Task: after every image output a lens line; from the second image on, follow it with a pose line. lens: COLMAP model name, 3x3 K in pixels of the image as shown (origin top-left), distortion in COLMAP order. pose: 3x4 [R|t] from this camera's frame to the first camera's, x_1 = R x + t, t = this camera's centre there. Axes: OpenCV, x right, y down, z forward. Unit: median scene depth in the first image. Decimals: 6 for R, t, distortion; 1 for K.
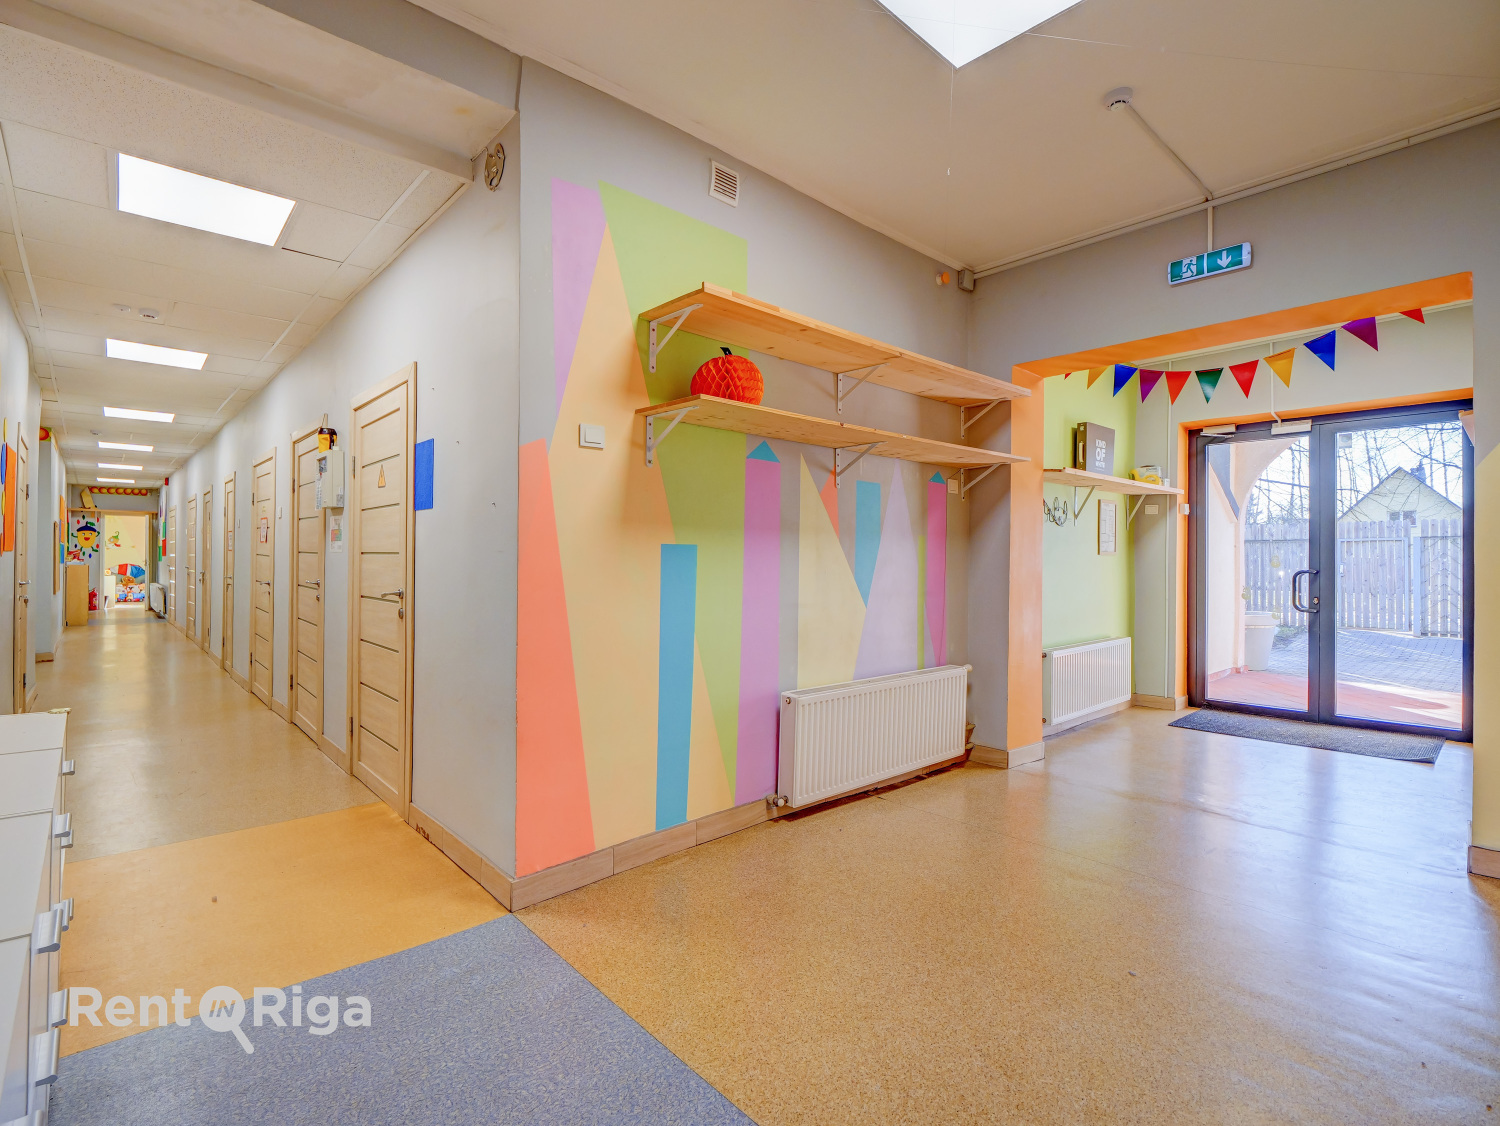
lens RADIAL K [[722.4, 0, 740.5], [0, 722.4, 556.5], [0, 0, 1]] dist [-0.016147, 0.001650]
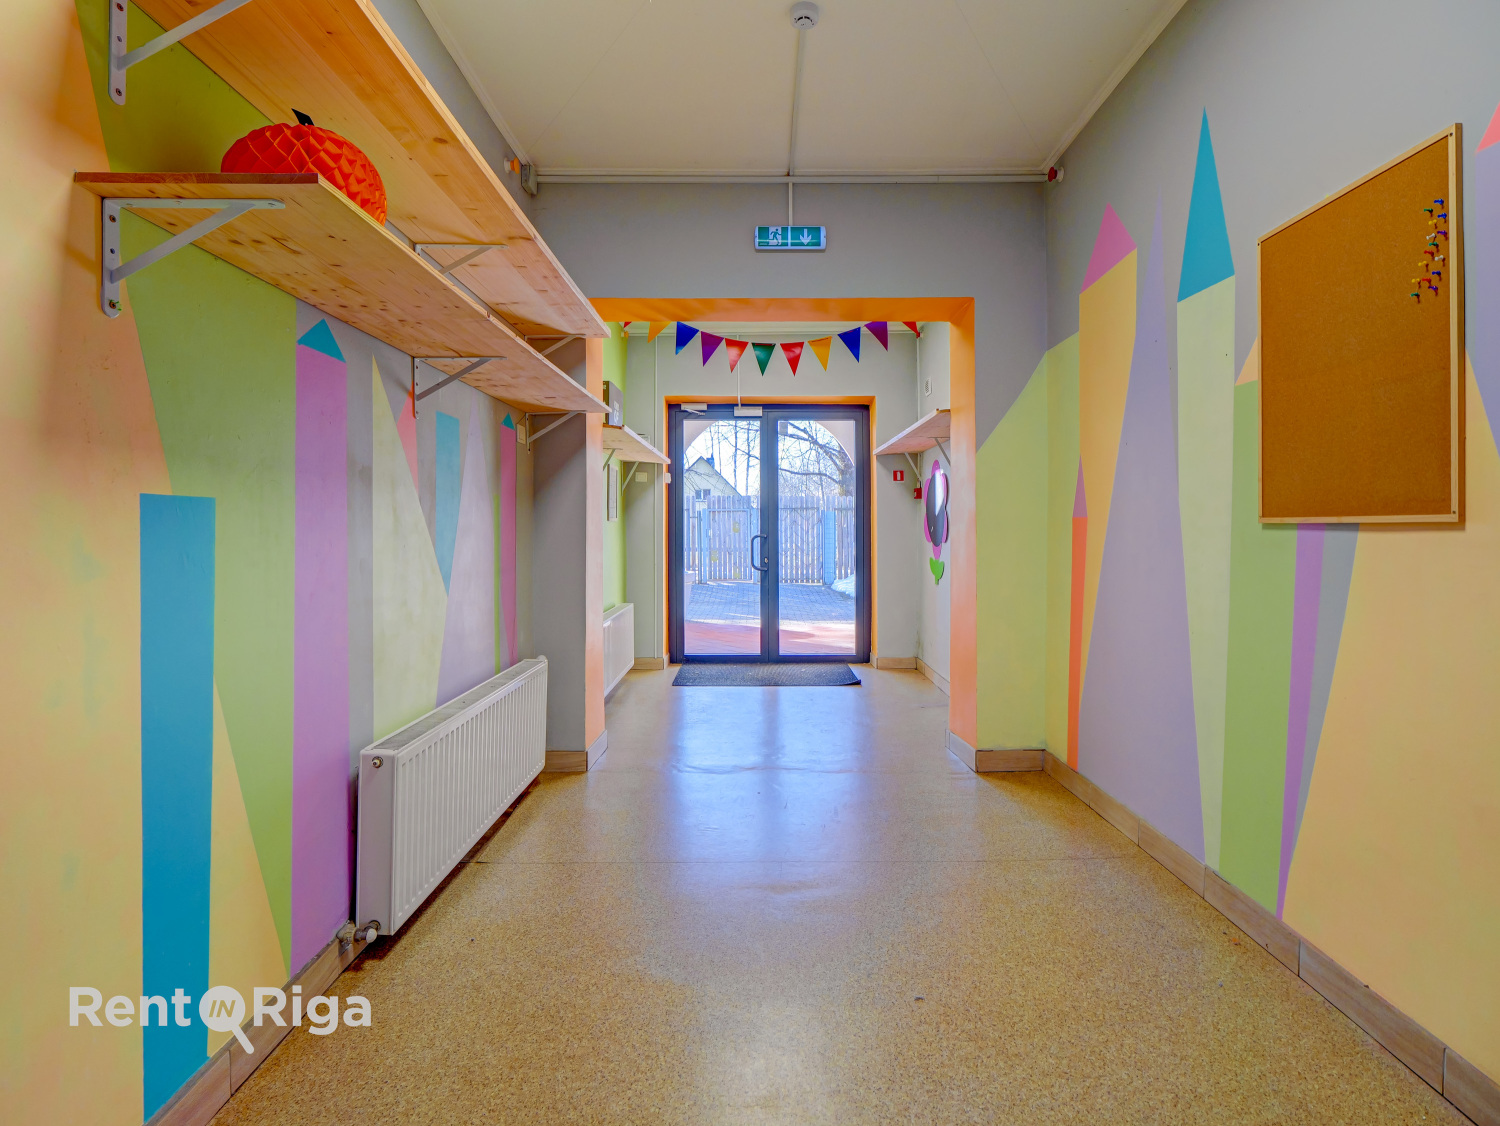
lens RADIAL K [[722.4, 0, 754.9], [0, 722.4, 537.4], [0, 0, 1]] dist [-0.016147, 0.001650]
pose [[0.670513, -0.013276, 0.741779, -0.131472], [-0.002047, 0.999803, 0.019744, 0.000168], [-0.741895, -0.014756, 0.670354, 0.295282]]
